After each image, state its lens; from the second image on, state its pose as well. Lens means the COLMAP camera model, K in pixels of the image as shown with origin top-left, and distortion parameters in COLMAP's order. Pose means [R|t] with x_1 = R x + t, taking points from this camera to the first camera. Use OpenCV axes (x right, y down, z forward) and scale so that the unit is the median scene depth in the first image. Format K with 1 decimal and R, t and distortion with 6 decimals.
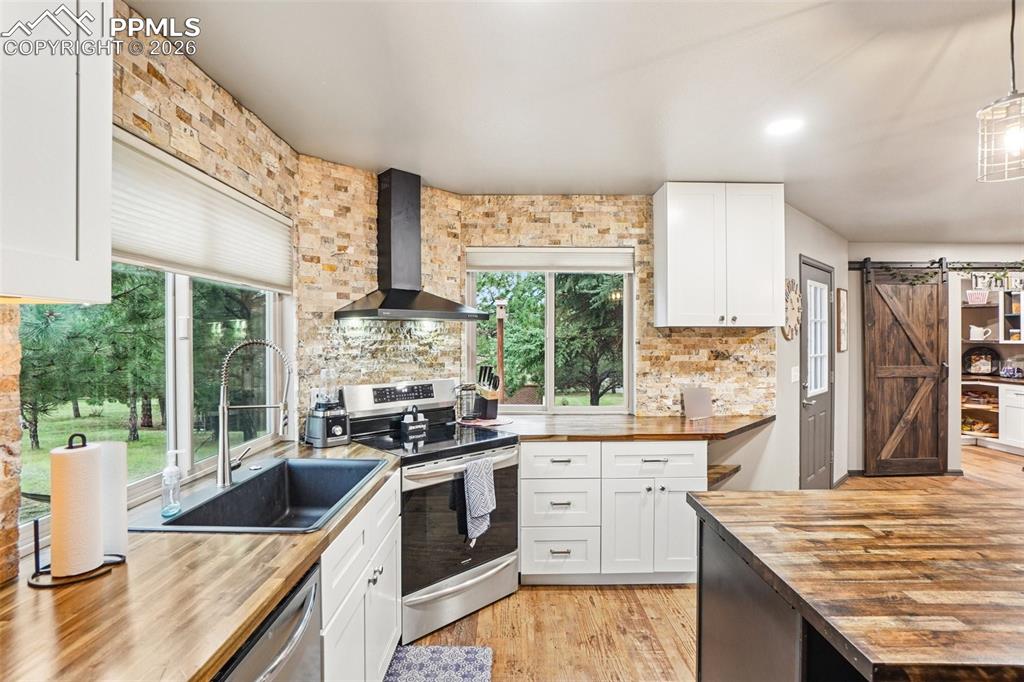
lens RADIAL K [[492.1, 0, 509.8], [0, 492.1, 337.9], [0, 0, 1]] dist [-0.057079, 0.024615]
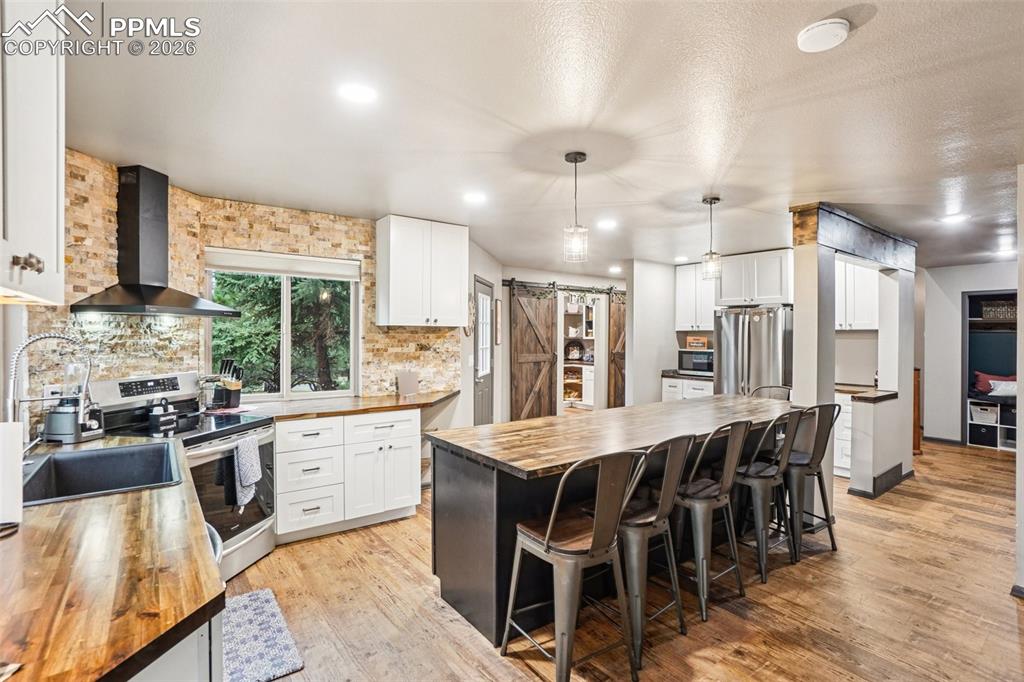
lens RADIAL K [[492.1, 0, 509.8], [0, 492.1, 337.9], [0, 0, 1]] dist [-0.057079, 0.024615]
pose [[0.800453, 0.001353, 0.599393, -0.185478], [-0.006487, 0.999958, 0.006405, -0.000476], [-0.599360, -0.009015, 0.800429, -0.217473]]
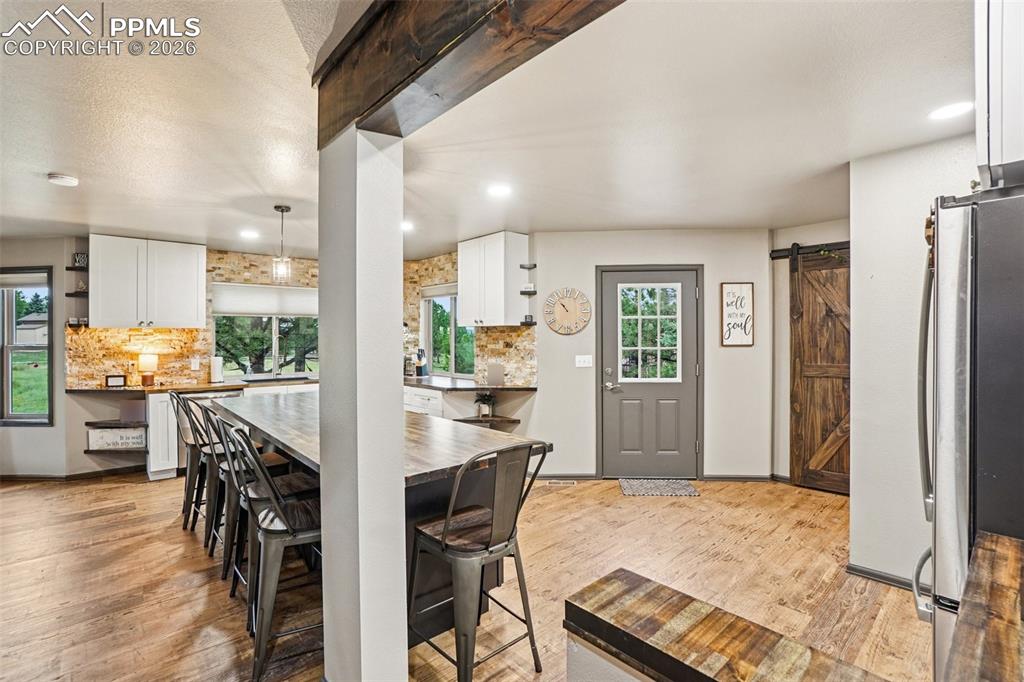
lens RADIAL K [[473.9, 0, 509.6], [0, 473.9, 335.3], [0, 0, 1]] dist [-0.065211, 0.025679]
pose [[0.665650, -0.005492, -0.746244, 1.529267], [0.002936, 0.999984, -0.004741, 0.013259], [0.746258, 0.000965, 0.665656, 0.026264]]
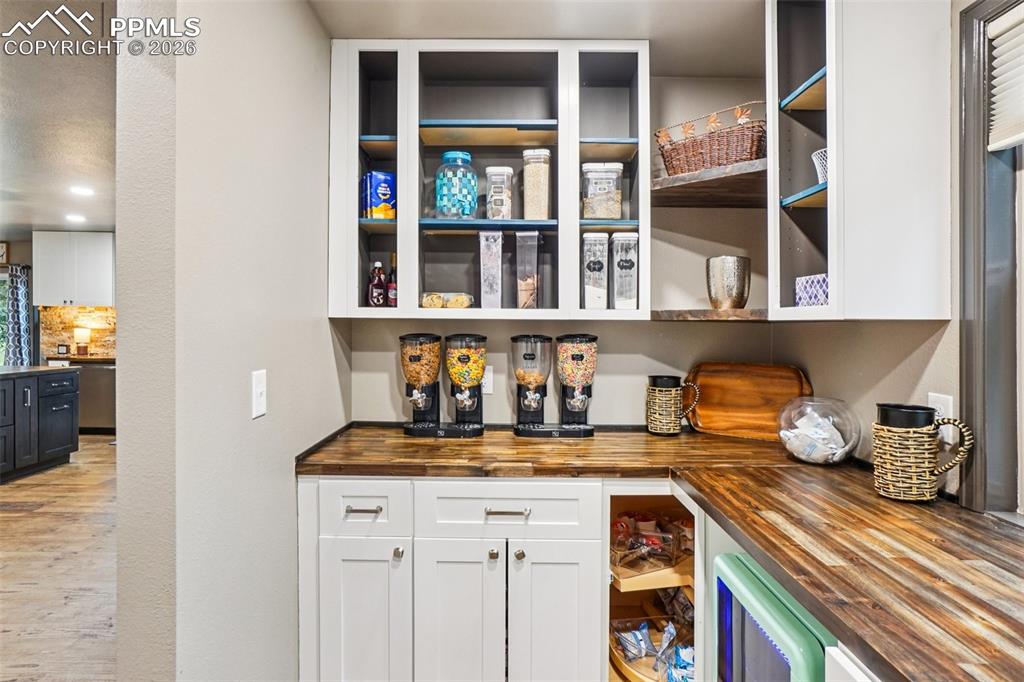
lens RADIAL K [[550.9, 0, 512.0], [0, 550.9, 341.0], [0, 0, 1]] dist [-0.011570, -0.000001]
pose [[-0.000285, 0.029065, -0.999577, 1.734688], [-0.016255, 0.999445, 0.029065, 0.024156], [0.999868, 0.016256, 0.000188, 1.729970]]
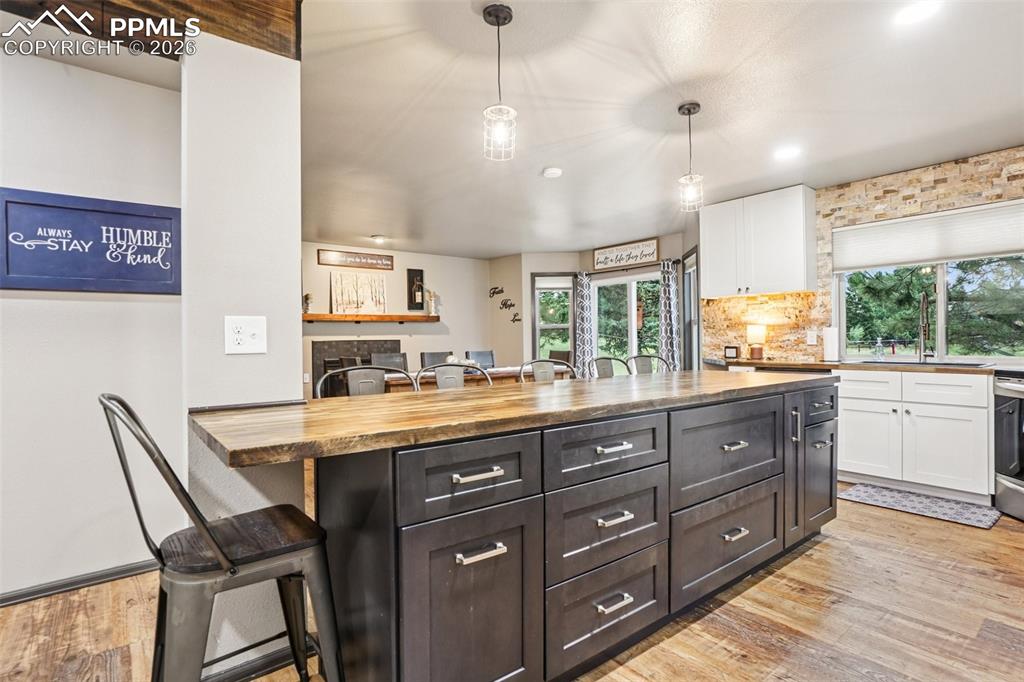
lens RADIAL K [[518.1, 0, 514.1], [0, 518.1, 342.5], [0, 0, 1]] dist [-0.056226, 0.030475]
pose [[-0.778924, 0.015954, -0.626916, 1.141870], [0.015266, 0.999862, 0.006478, 0.093159], [0.626933, -0.004524, -0.779060, 0.833165]]
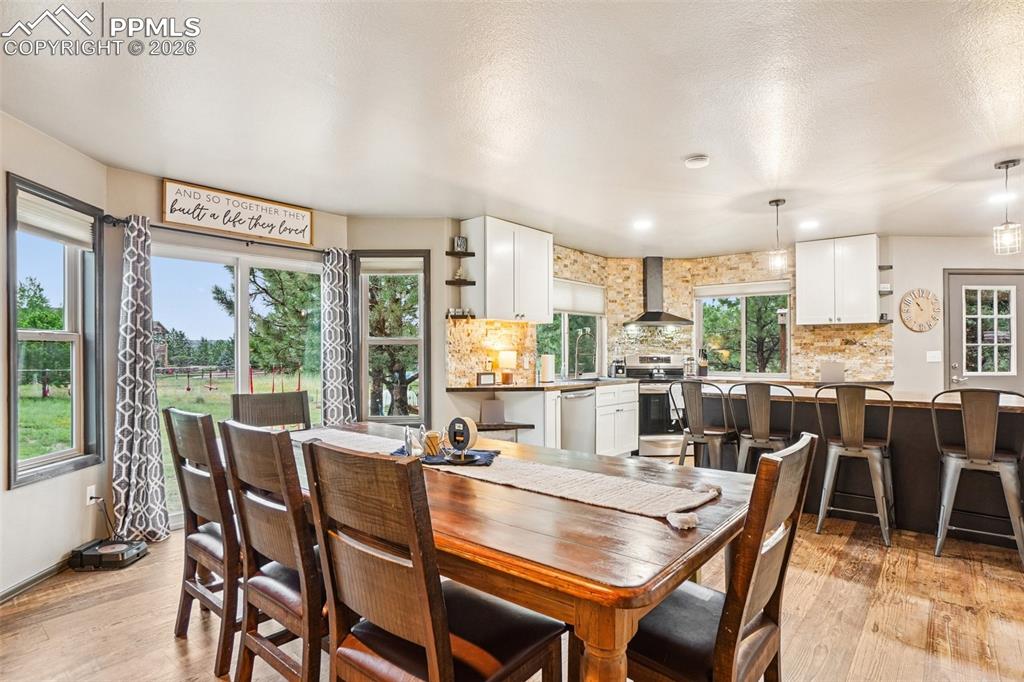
lens RADIAL K [[530.5, 0, 509.1], [0, 530.5, 349.9], [0, 0, 1]] dist [-0.063599, 0.033740]
pose [[0.756156, -0.003911, -0.654380, 0.700290], [0.000822, 0.999987, -0.005028, 0.068906], [0.654391, 0.003264, 0.756149, -1.000927]]
